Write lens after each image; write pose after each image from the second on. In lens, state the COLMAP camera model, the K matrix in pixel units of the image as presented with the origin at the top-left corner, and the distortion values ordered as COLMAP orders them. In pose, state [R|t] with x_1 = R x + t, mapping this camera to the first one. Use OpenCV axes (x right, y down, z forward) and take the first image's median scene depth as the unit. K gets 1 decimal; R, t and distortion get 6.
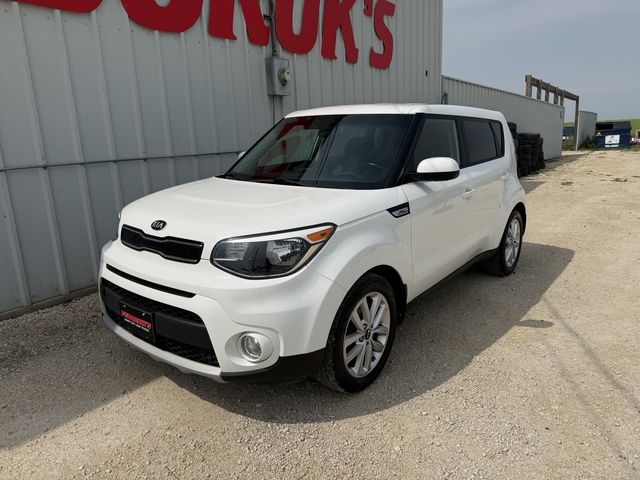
lens RADIAL K [[442.7, 0, 320.0], [0, 442.7, 240.0], [0, 0, 1]] dist [0.090816, -0.128217]
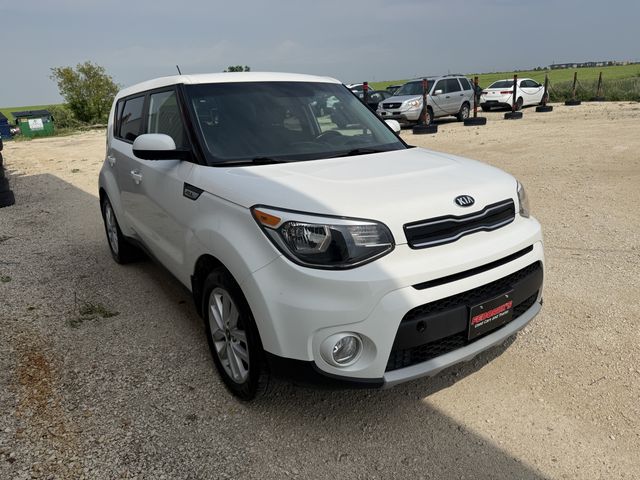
lens RADIAL K [[442.7, 0, 320.0], [0, 442.7, 240.0], [0, 0, 1]] dist [0.090816, -0.128217]
pose [[0.270920, -0.274438, 0.922652, -0.619109], [0.261508, 0.943433, 0.203832, -0.104119], [-0.926399, 0.186059, 0.327363, 0.498322]]
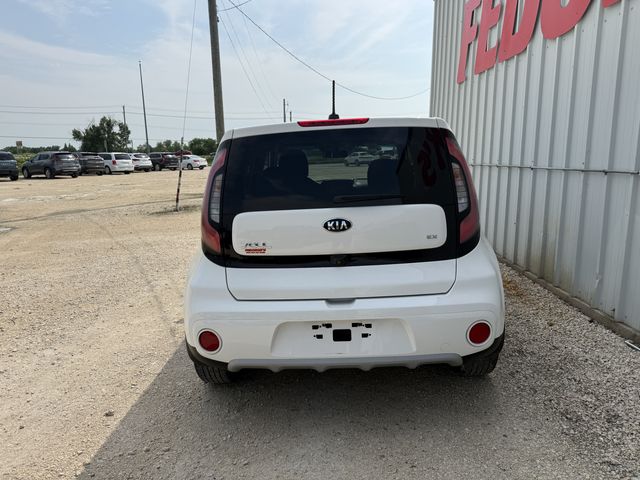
lens RADIAL K [[442.7, 0, 320.0], [0, 442.7, 240.0], [0, 0, 1]] dist [0.090816, -0.128217]
pose [[-0.795503, 0.167621, -0.582304, 0.642917], [-0.085344, 0.920405, 0.381538, -0.369049], [0.599909, 0.353211, -0.717880, 1.457380]]
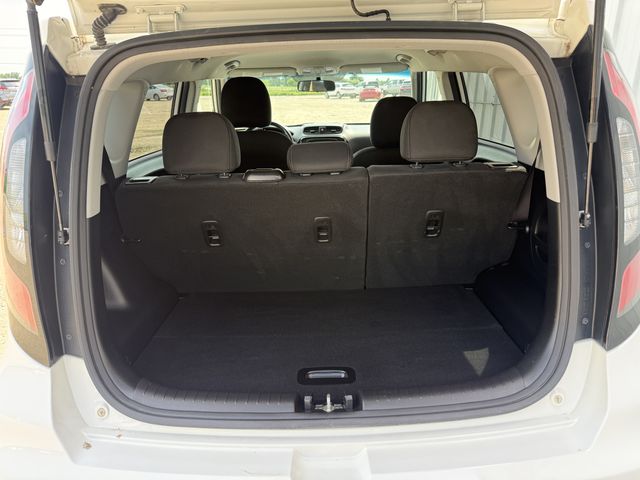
lens RADIAL K [[442.7, 0, 320.0], [0, 442.7, 240.0], [0, 0, 1]] dist [0.090816, -0.128217]
pose [[-0.769584, 0.253599, -0.586027, 0.616795], [-0.101613, 0.857421, 0.504483, -0.360256], [0.630409, 0.447790, -0.634089, 1.427525]]
